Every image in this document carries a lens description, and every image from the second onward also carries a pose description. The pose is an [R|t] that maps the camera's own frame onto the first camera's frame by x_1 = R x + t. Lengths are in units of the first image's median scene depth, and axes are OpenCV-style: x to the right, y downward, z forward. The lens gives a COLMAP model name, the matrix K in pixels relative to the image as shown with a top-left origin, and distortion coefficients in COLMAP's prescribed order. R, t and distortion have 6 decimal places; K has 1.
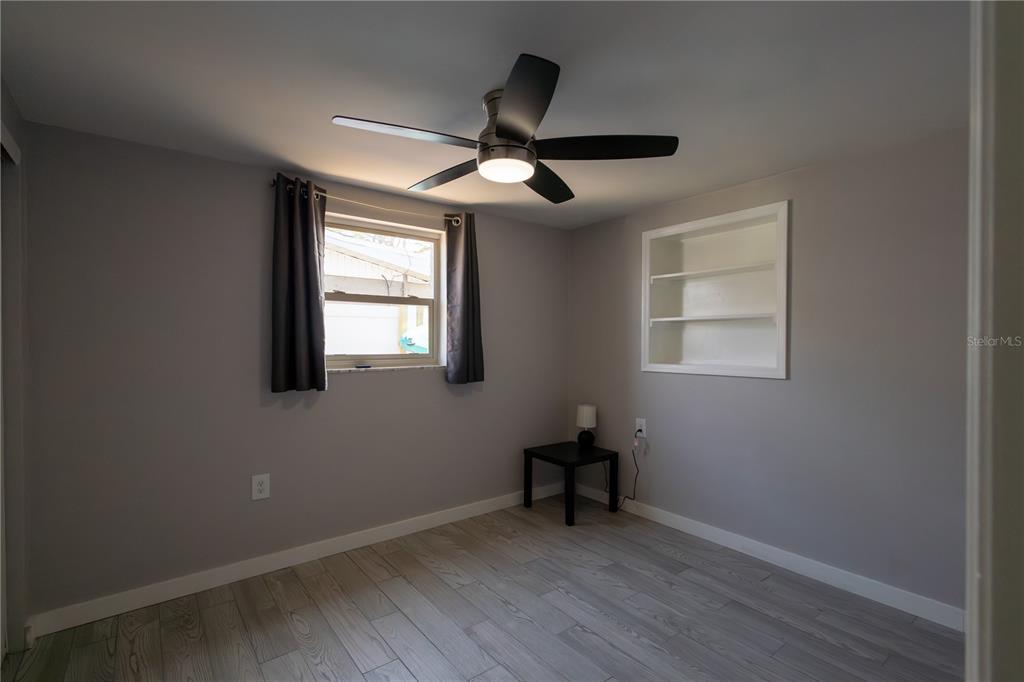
lens RADIAL K [[488.6, 0, 512.5], [0, 488.6, 344.2], [0, 0, 1]] dist [0.013744, -0.000542]
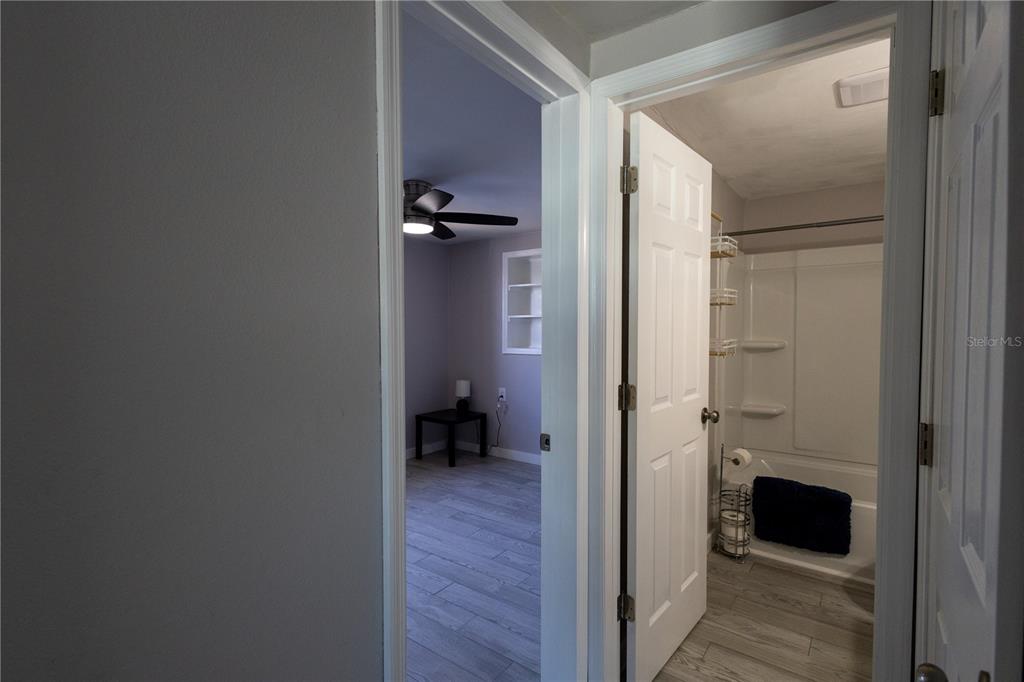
lens RADIAL K [[496.6, 0, 511.2], [0, 496.6, 340.4], [0, 0, 1]] dist [-0.000426, 0.000076]
pose [[0.966610, -0.010336, 0.256042, -0.071794], [0.005224, 0.999773, 0.020641, -0.011077], [-0.256197, -0.018614, 0.966445, -0.362890]]
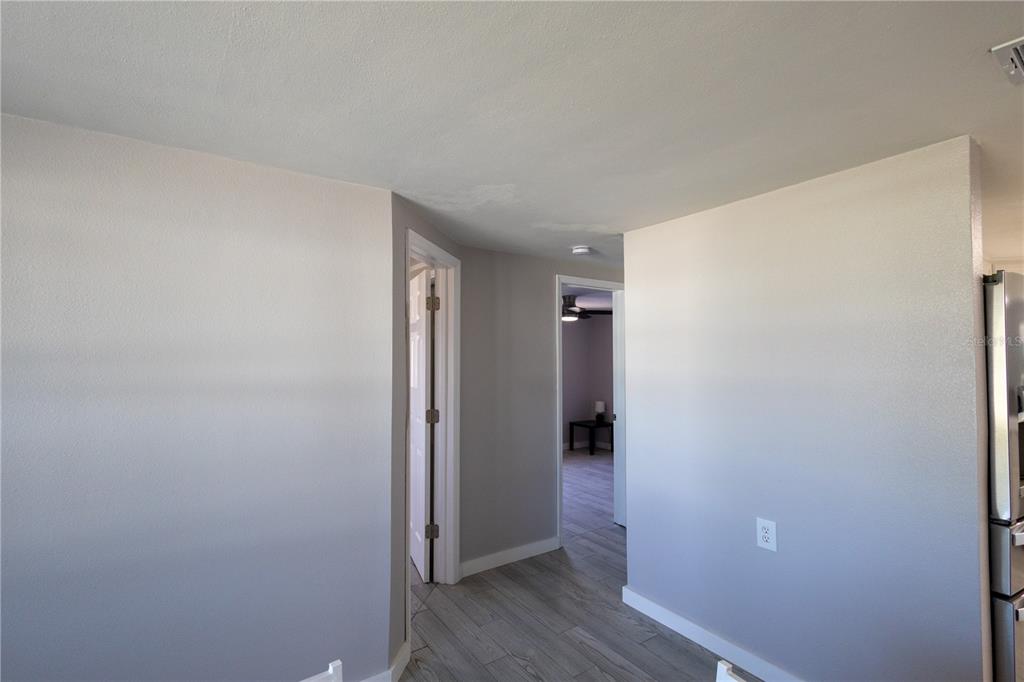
lens RADIAL K [[488.6, 0, 505.4], [0, 488.6, 347.3], [0, 0, 1]] dist [0.013744, -0.000542]
pose [[0.997612, -0.005377, -0.068854, -0.110000], [0.003637, 0.999672, -0.025365, -0.054455], [0.068968, 0.025054, 0.997304, -1.162592]]
